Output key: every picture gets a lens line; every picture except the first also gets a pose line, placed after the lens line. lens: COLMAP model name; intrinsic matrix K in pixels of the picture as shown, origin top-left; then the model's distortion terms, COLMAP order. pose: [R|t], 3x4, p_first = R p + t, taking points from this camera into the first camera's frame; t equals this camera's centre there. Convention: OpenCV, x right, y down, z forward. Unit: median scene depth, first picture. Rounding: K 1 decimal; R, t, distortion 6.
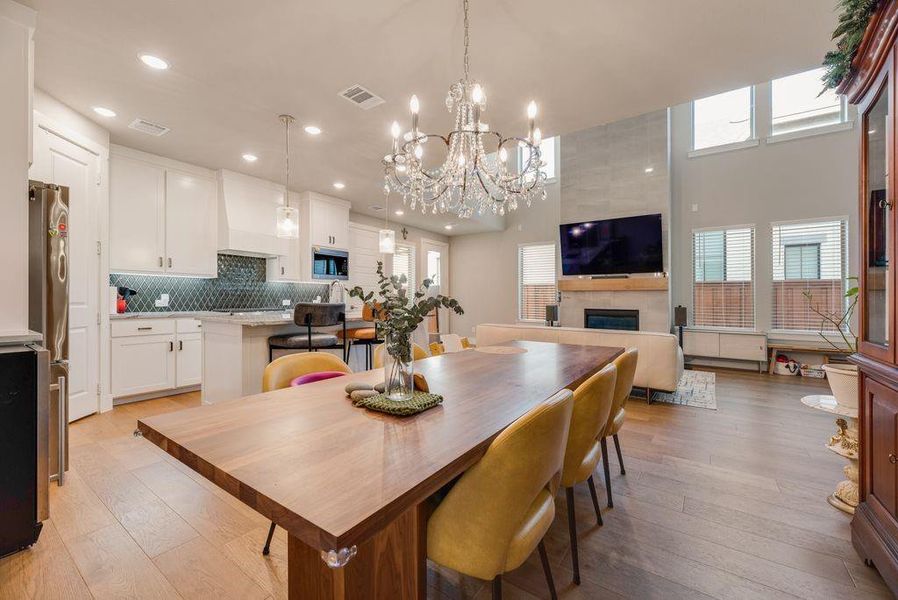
lens RADIAL K [[361.3, 0, 453.4], [0, 361.3, 293.7], [0, 0, 1]] dist [-0.000095, 0.000528]
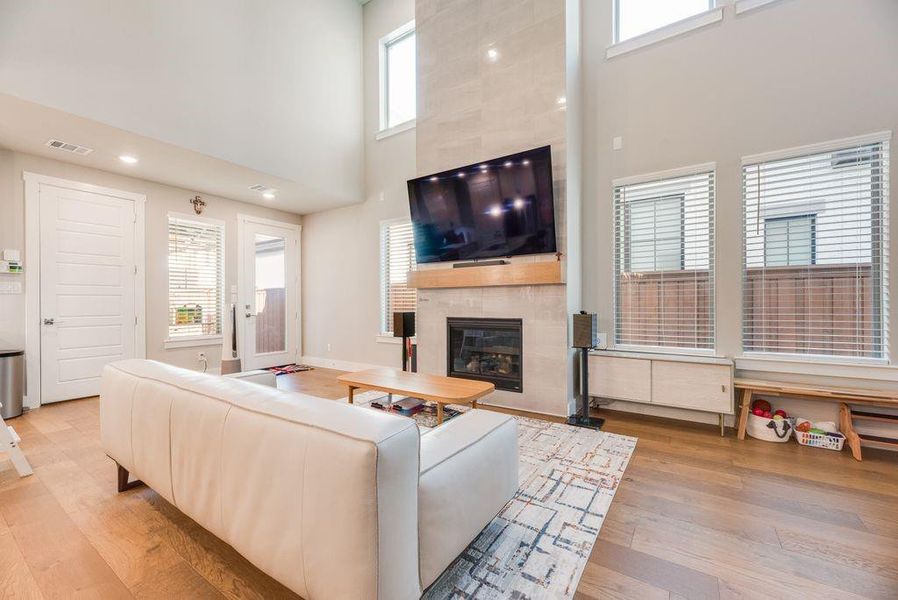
lens RADIAL K [[361.3, 0, 449.9], [0, 361.3, 304.6], [0, 0, 1]] dist [-0.000095, 0.000528]
pose [[0.999376, -0.014631, 0.032145, 0.397531], [0.013896, 0.999639, 0.022976, 0.006917], [-0.032470, -0.022515, 0.999219, 0.443610]]
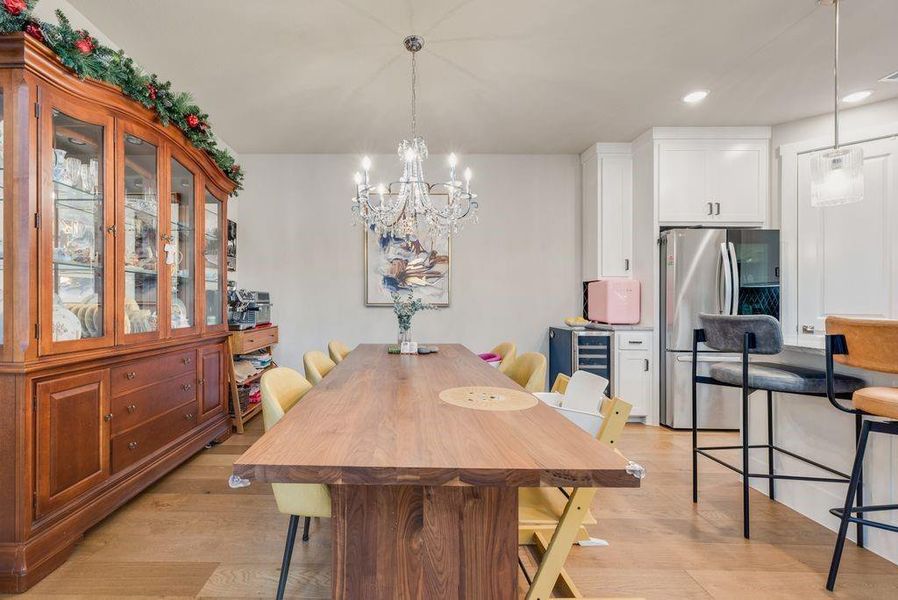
lens RADIAL K [[380.7, 0, 402.9], [0, 380.7, 301.7], [0, 0, 1]] dist [0.002371, 0.000326]
pose [[-0.824396, -0.016978, -0.565758, 0.237511], [-0.007278, 0.999785, -0.019397, 0.009907], [0.565966, -0.011873, -0.824343, 0.596170]]
